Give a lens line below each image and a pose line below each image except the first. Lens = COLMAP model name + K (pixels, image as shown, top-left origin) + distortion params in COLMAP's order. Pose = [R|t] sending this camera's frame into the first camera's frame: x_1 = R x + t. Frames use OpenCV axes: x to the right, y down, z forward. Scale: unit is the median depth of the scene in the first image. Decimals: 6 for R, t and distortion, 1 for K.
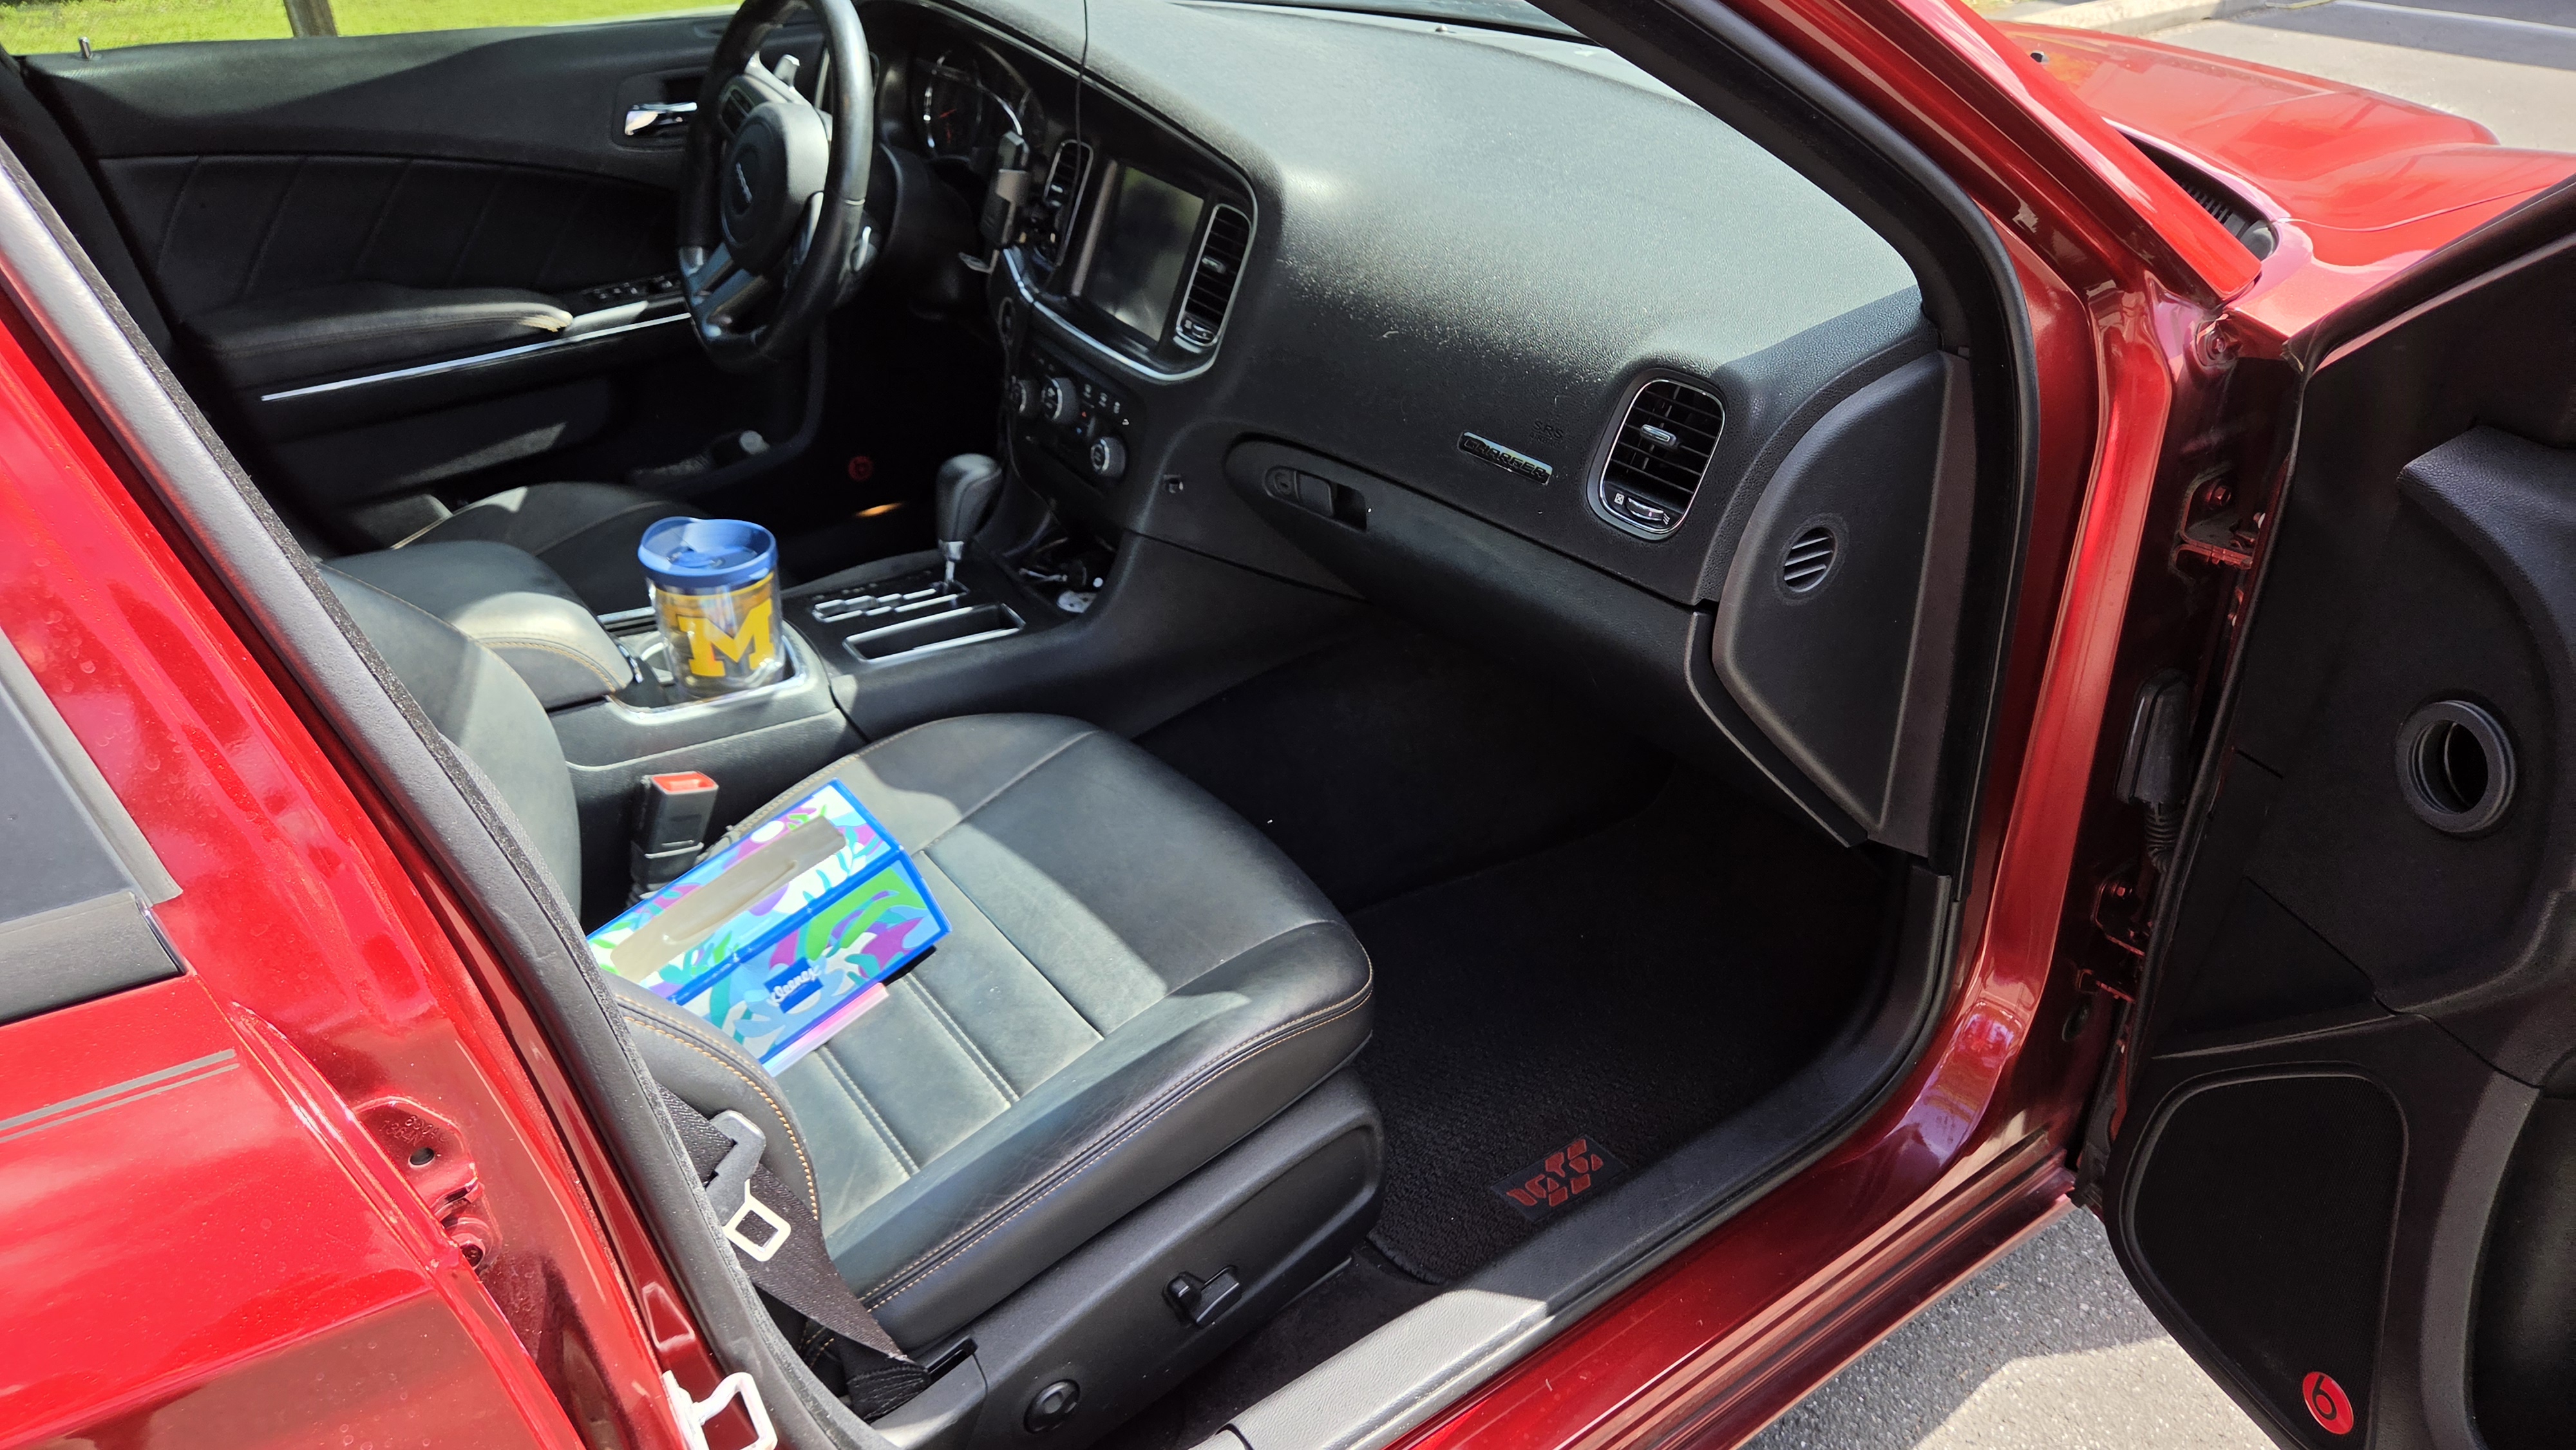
lens RADIAL K [[1740.3, 0, 1288.0], [0, 1740.3, 725.0], [0, 0, 1]] dist [0.086560, -0.096938]
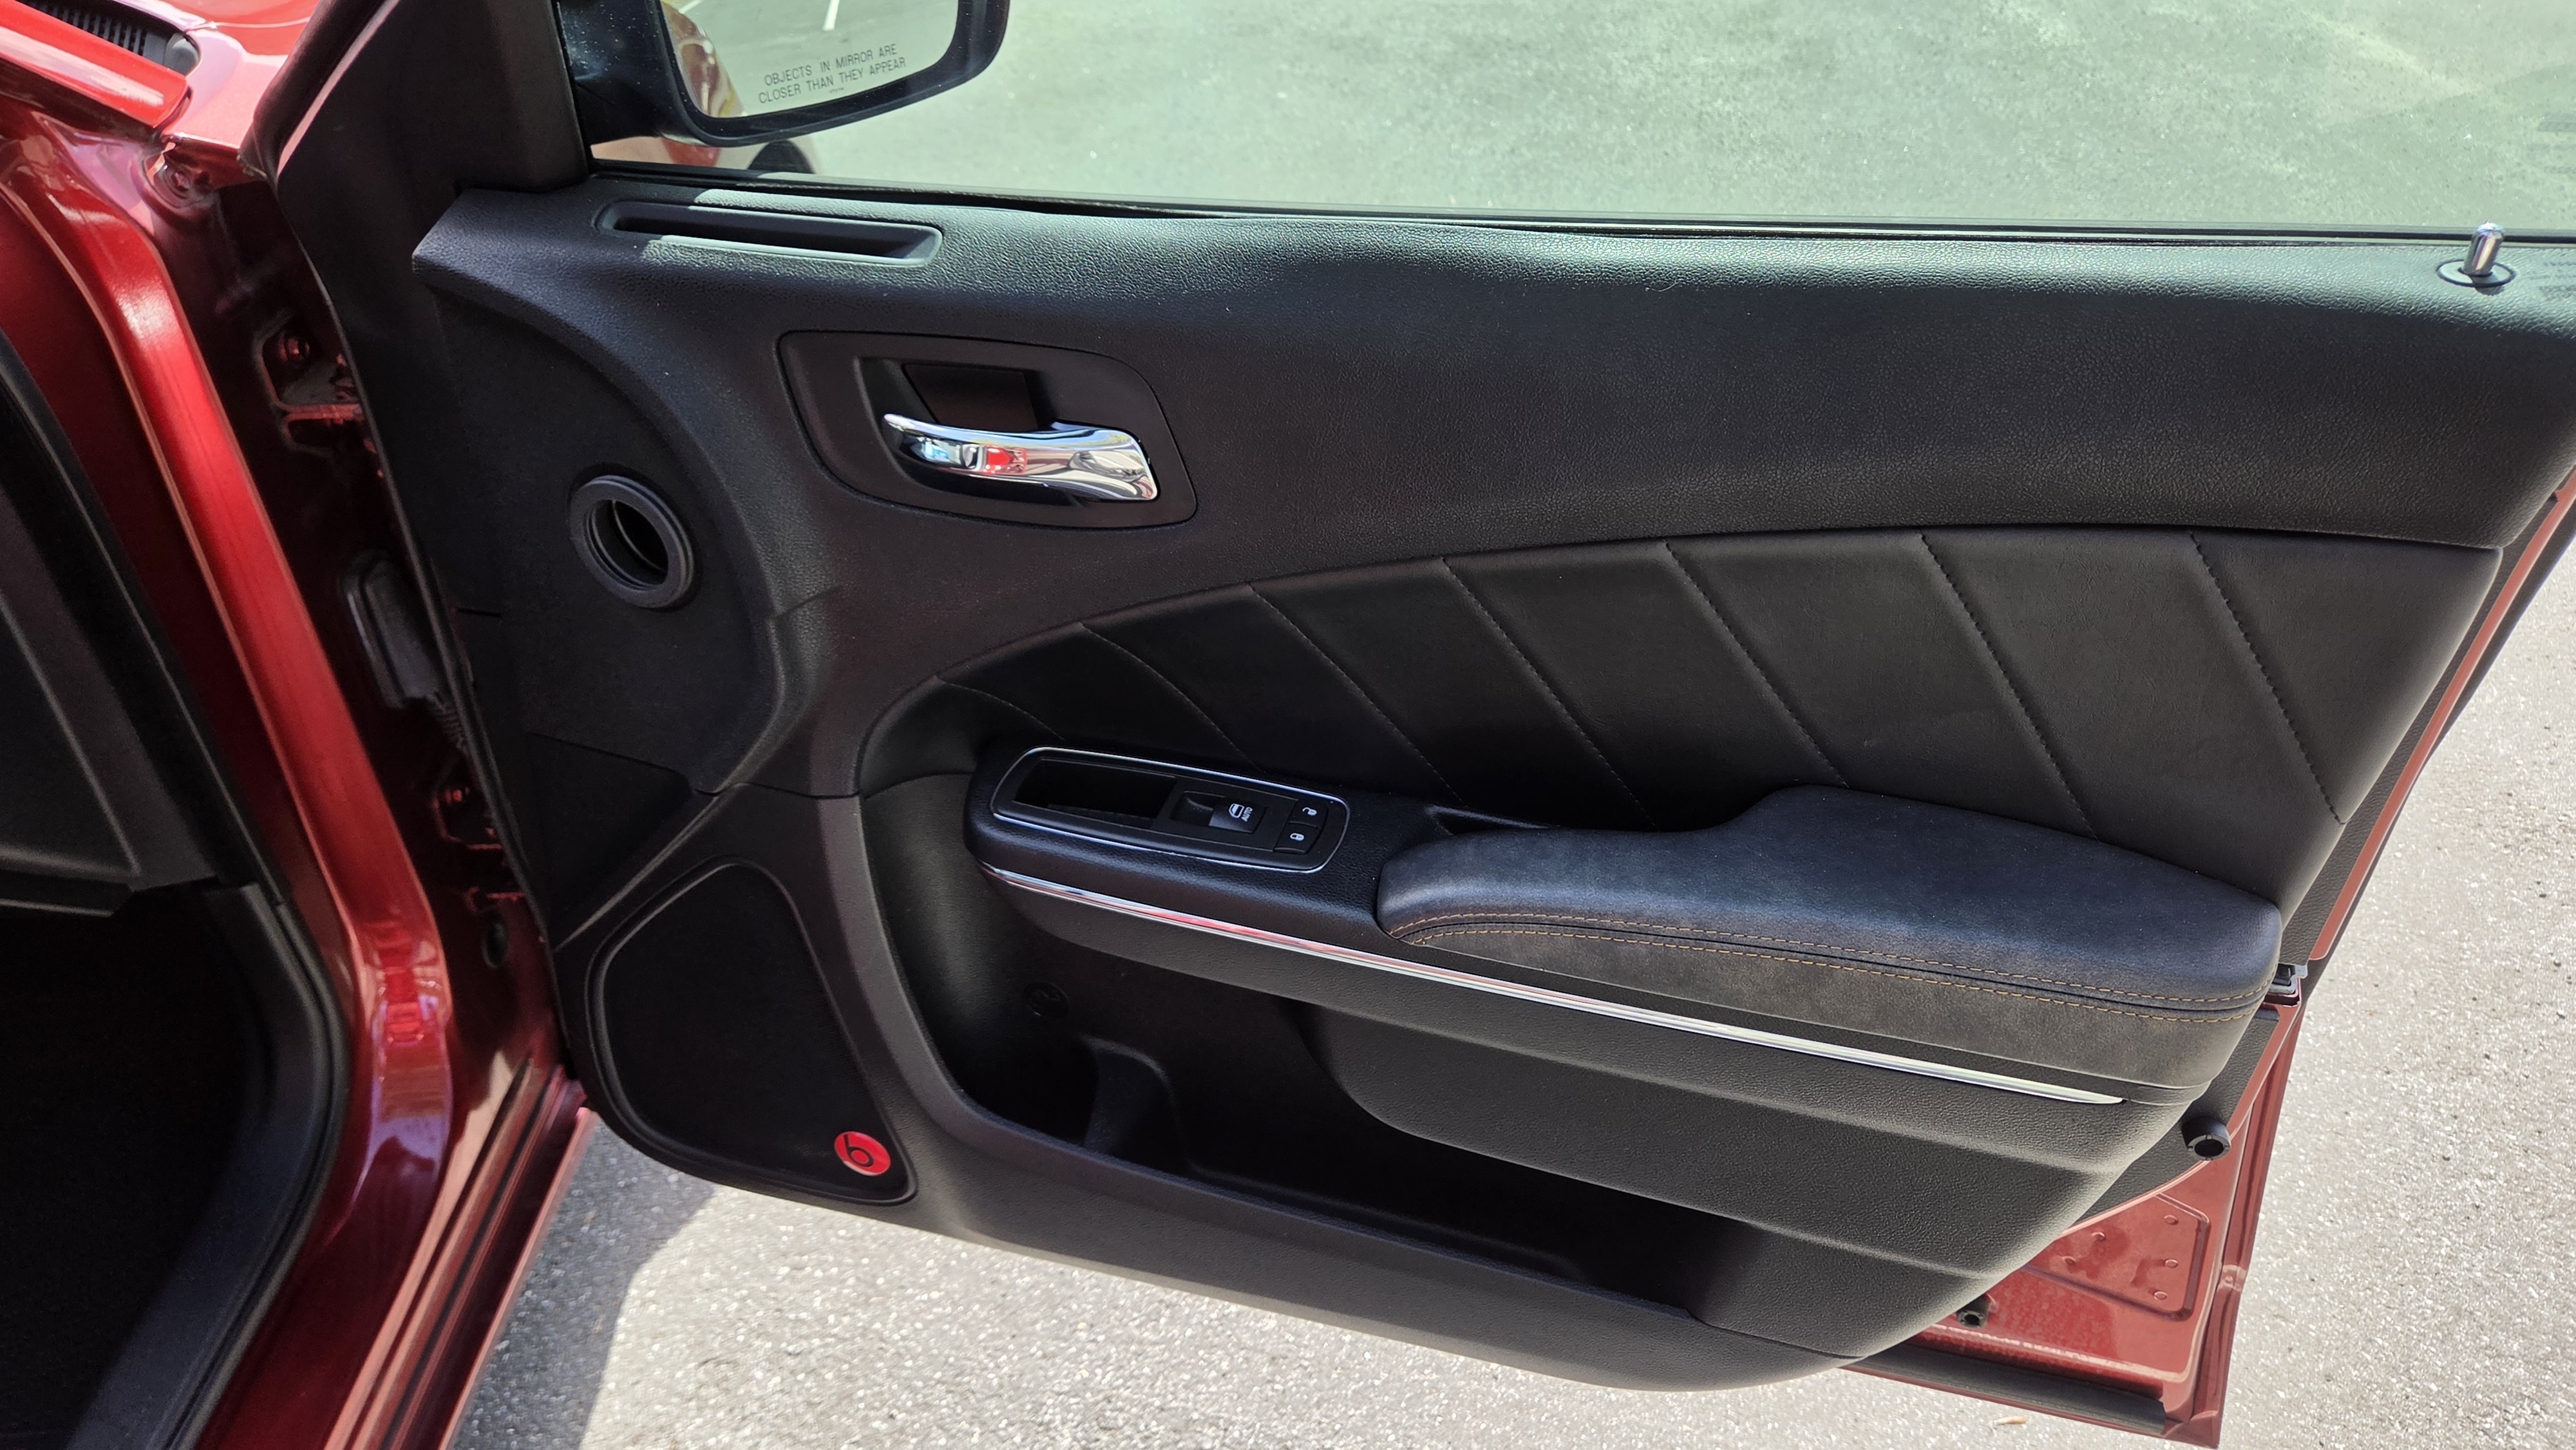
lens RADIAL K [[1740.3, 0, 1288.0], [0, 1740.3, 725.0], [0, 0, 1]] dist [0.086560, -0.096938]
pose [[0.572319, -0.451298, 0.684676, 0.128668], [0.405217, 0.881520, 0.242327, 0.018097], [-0.712917, 0.138754, 0.687384, 0.087539]]
